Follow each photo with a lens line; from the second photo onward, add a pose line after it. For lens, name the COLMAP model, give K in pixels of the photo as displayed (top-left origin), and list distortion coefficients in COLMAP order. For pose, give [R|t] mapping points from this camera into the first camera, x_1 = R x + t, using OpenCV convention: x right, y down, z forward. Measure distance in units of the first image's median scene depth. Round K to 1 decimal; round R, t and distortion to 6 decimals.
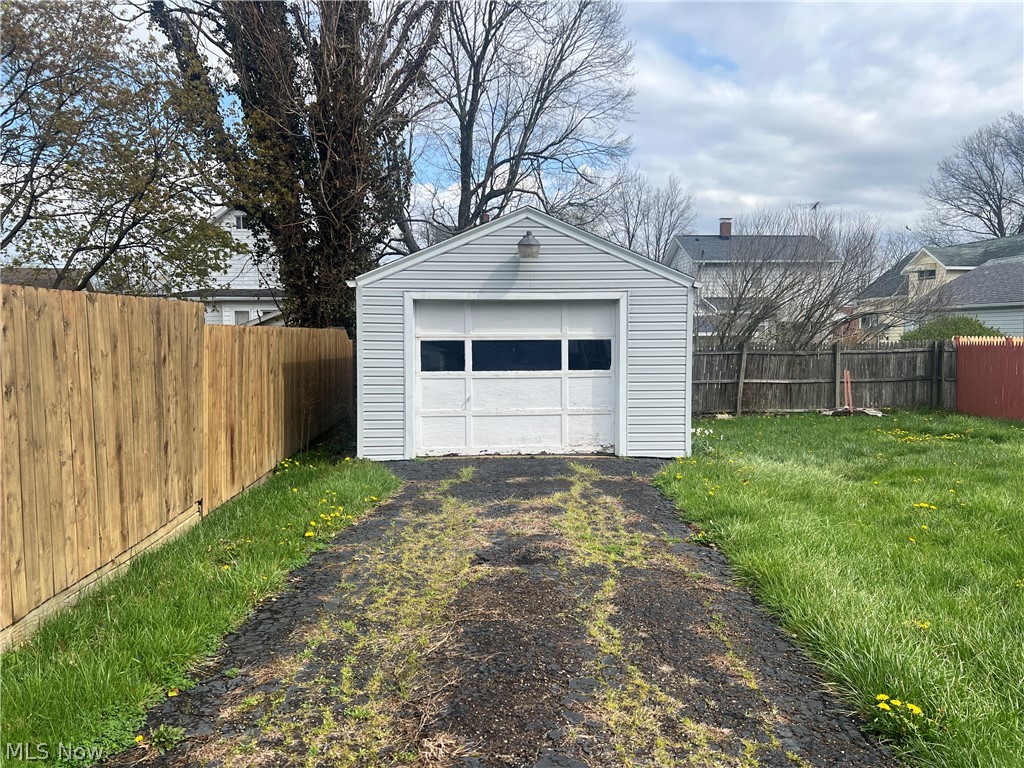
lens RADIAL K [[768.5, 0, 516.8], [0, 768.5, 388.6], [0, 0, 1]] dist [0.051261, -0.050709]
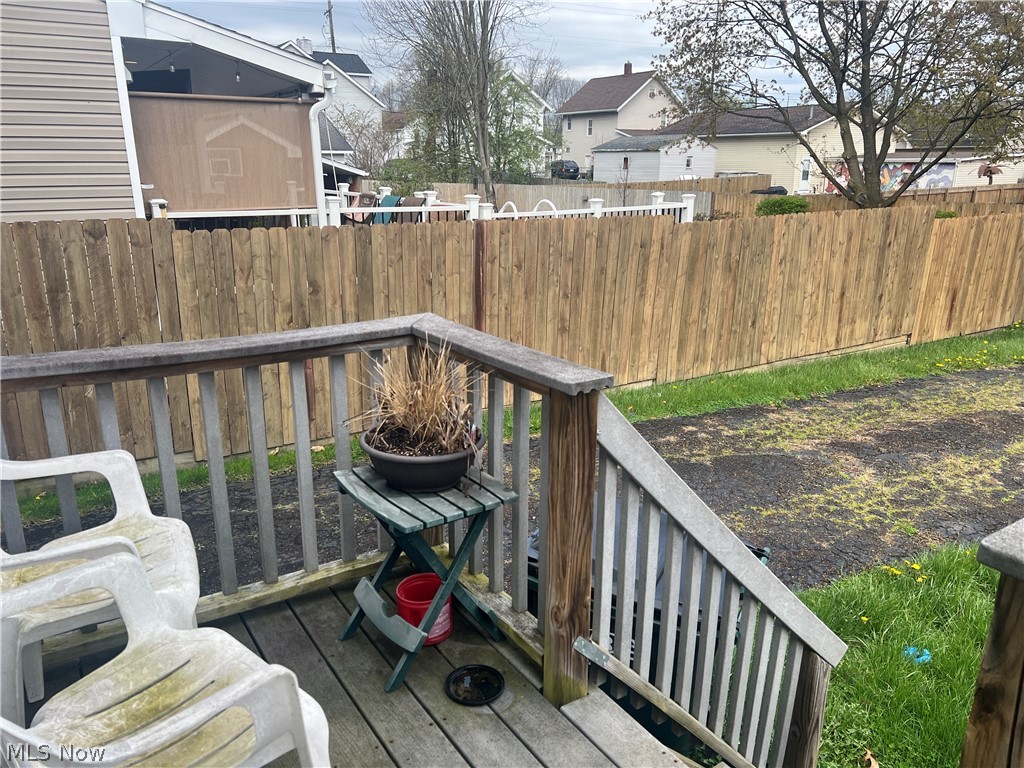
lens RADIAL K [[768.5, 0, 512.4], [0, 768.5, 387.5], [0, 0, 1]] dist [0.051261, -0.050709]
pose [[0.469110, 0.255390, -0.845407, 0.822189], [-0.068602, 0.964919, 0.253427, -0.136251], [0.880472, -0.060889, 0.470173, -0.646019]]
